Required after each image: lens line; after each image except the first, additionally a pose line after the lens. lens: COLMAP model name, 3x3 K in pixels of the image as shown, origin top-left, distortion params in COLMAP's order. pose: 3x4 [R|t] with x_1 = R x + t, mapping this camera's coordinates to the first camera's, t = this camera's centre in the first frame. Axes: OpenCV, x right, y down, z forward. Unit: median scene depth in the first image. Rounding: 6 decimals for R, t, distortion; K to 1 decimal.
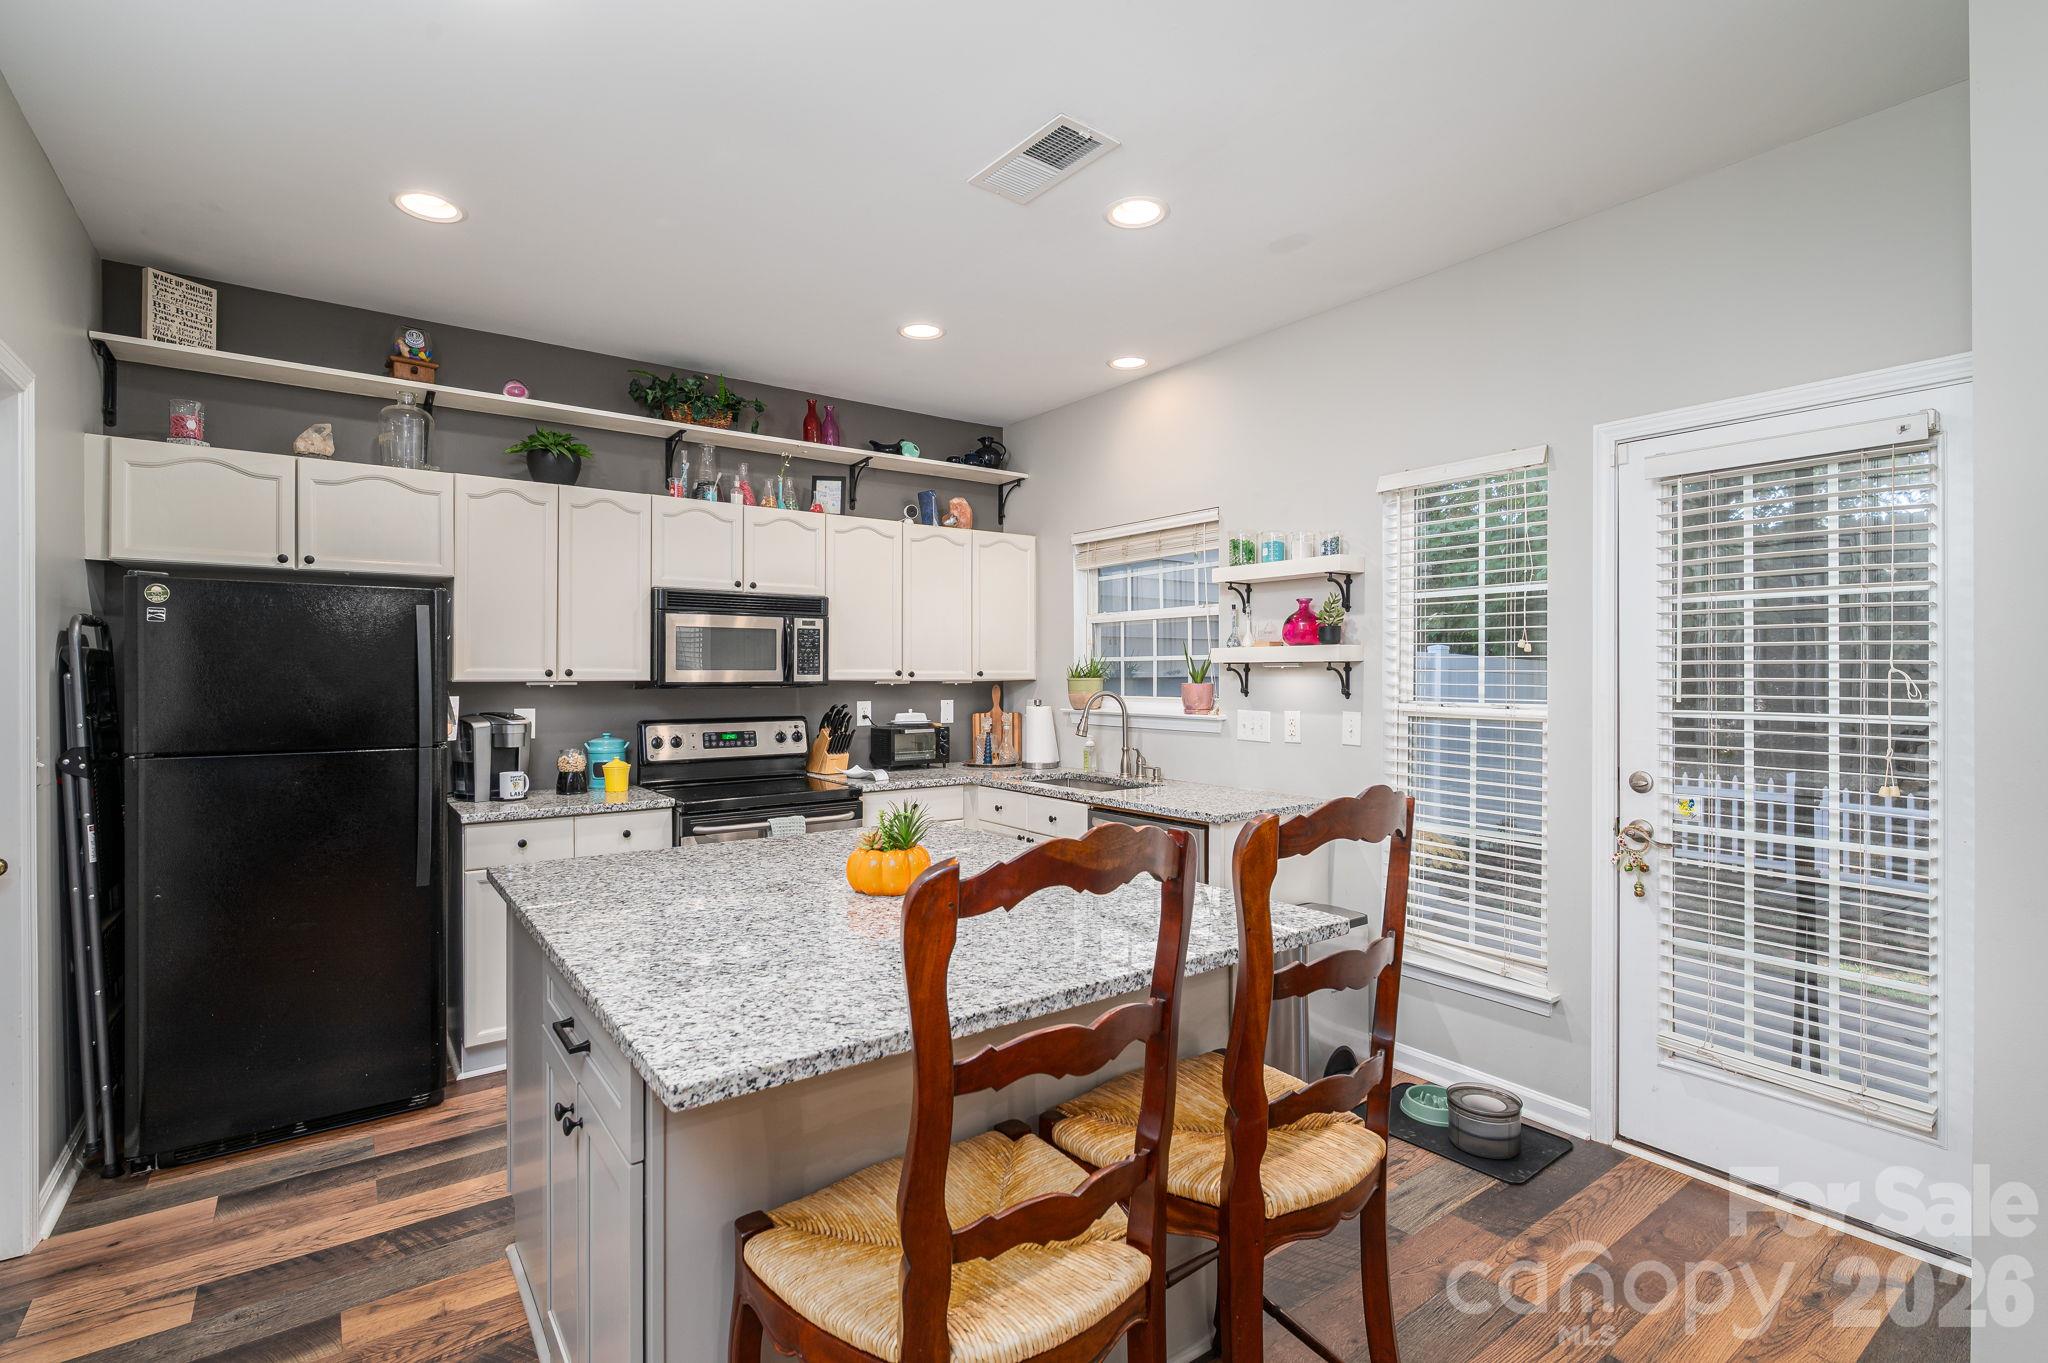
lens RADIAL K [[975.2, 0, 1021.0], [0, 975.2, 678.0], [0, 0, 1]] dist [0.002854, -0.001934]
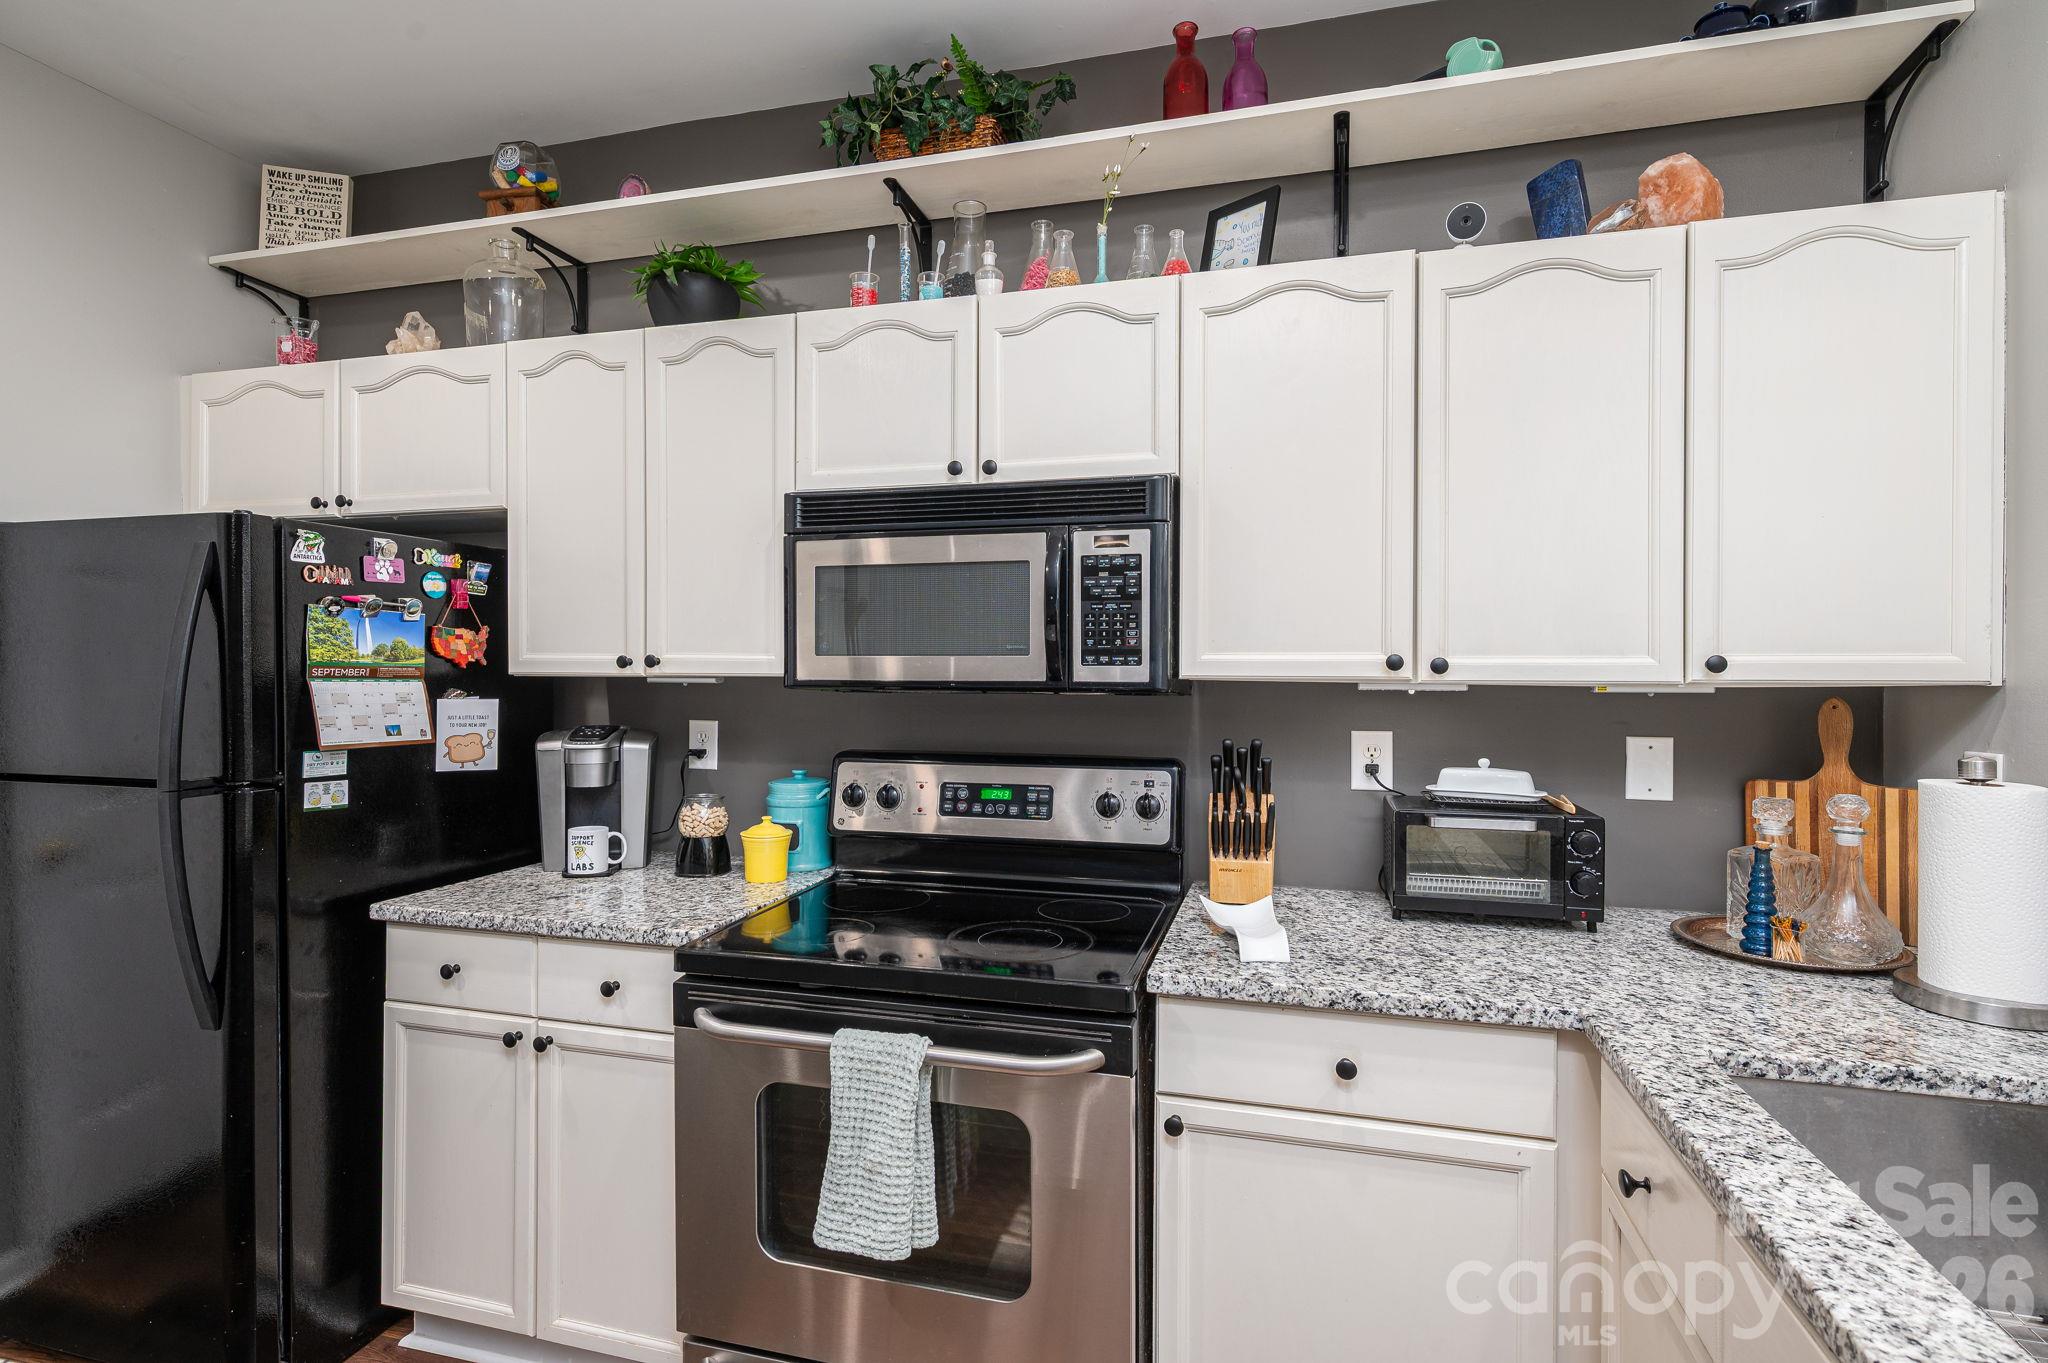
lens RADIAL K [[975.2, 0, 988.1], [0, 975.2, 661.8], [0, 0, 1]] dist [0.002854, -0.001934]
pose [[0.589350, -0.001623, -0.807876, 0.093046], [-0.005281, 0.999969, -0.005862, -0.002454], [0.807861, 0.007721, 0.589323, 0.768374]]
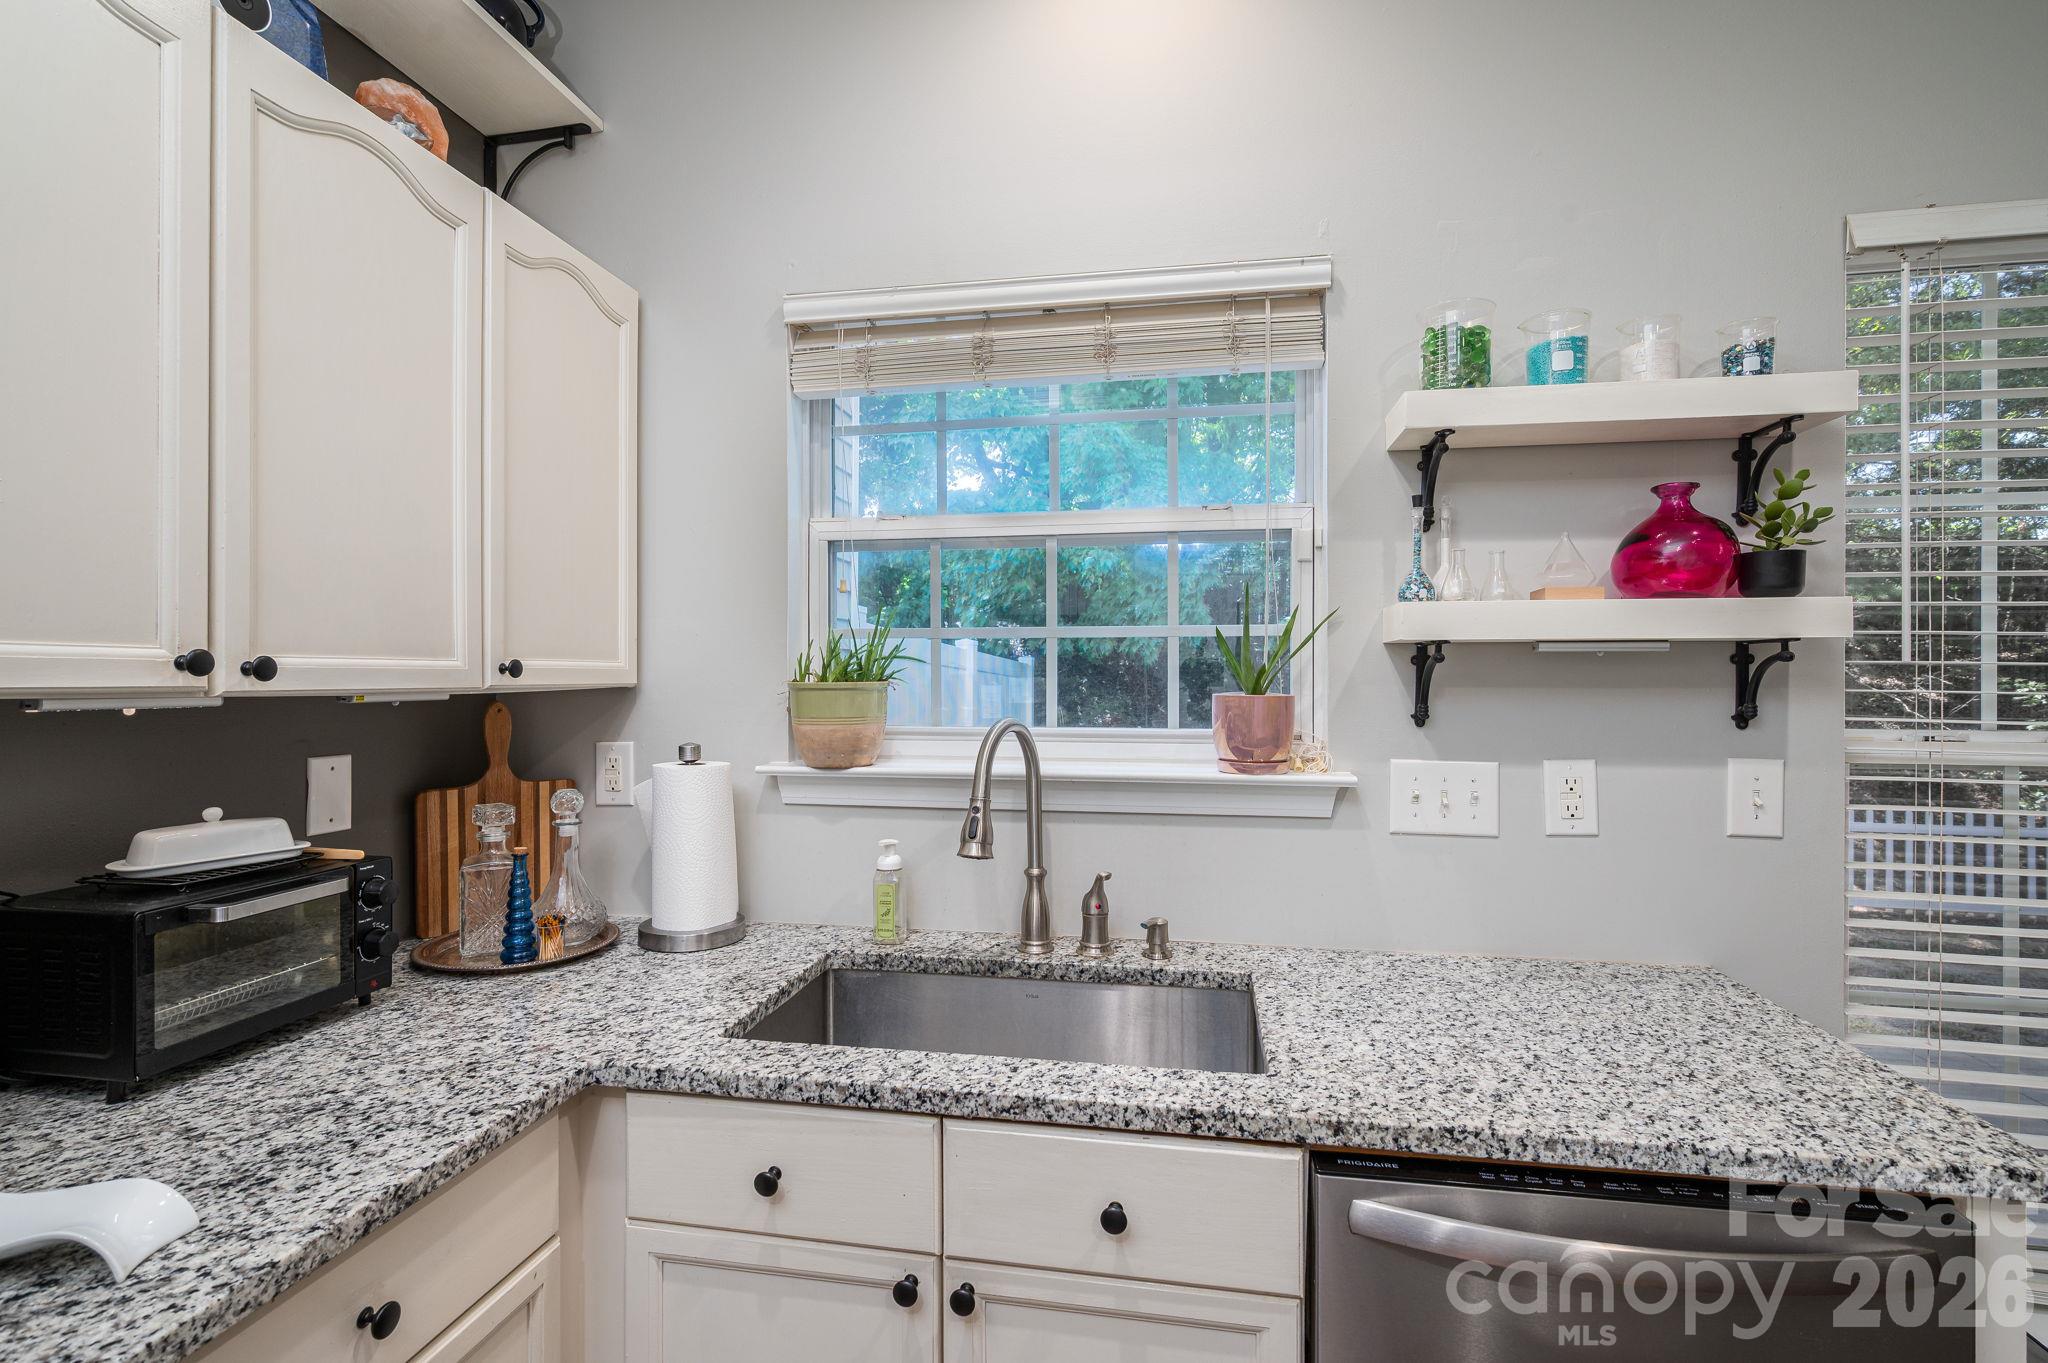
lens RADIAL K [[975.2, 0, 1061.3], [0, 975.2, 675.4], [0, 0, 1]] dist [0.002854, -0.001934]
pose [[0.718236, 0.004019, 0.695788, -0.160758], [0.002772, 0.999959, -0.008638, 0.001005], [-0.695794, 0.008133, 0.718196, 0.821083]]
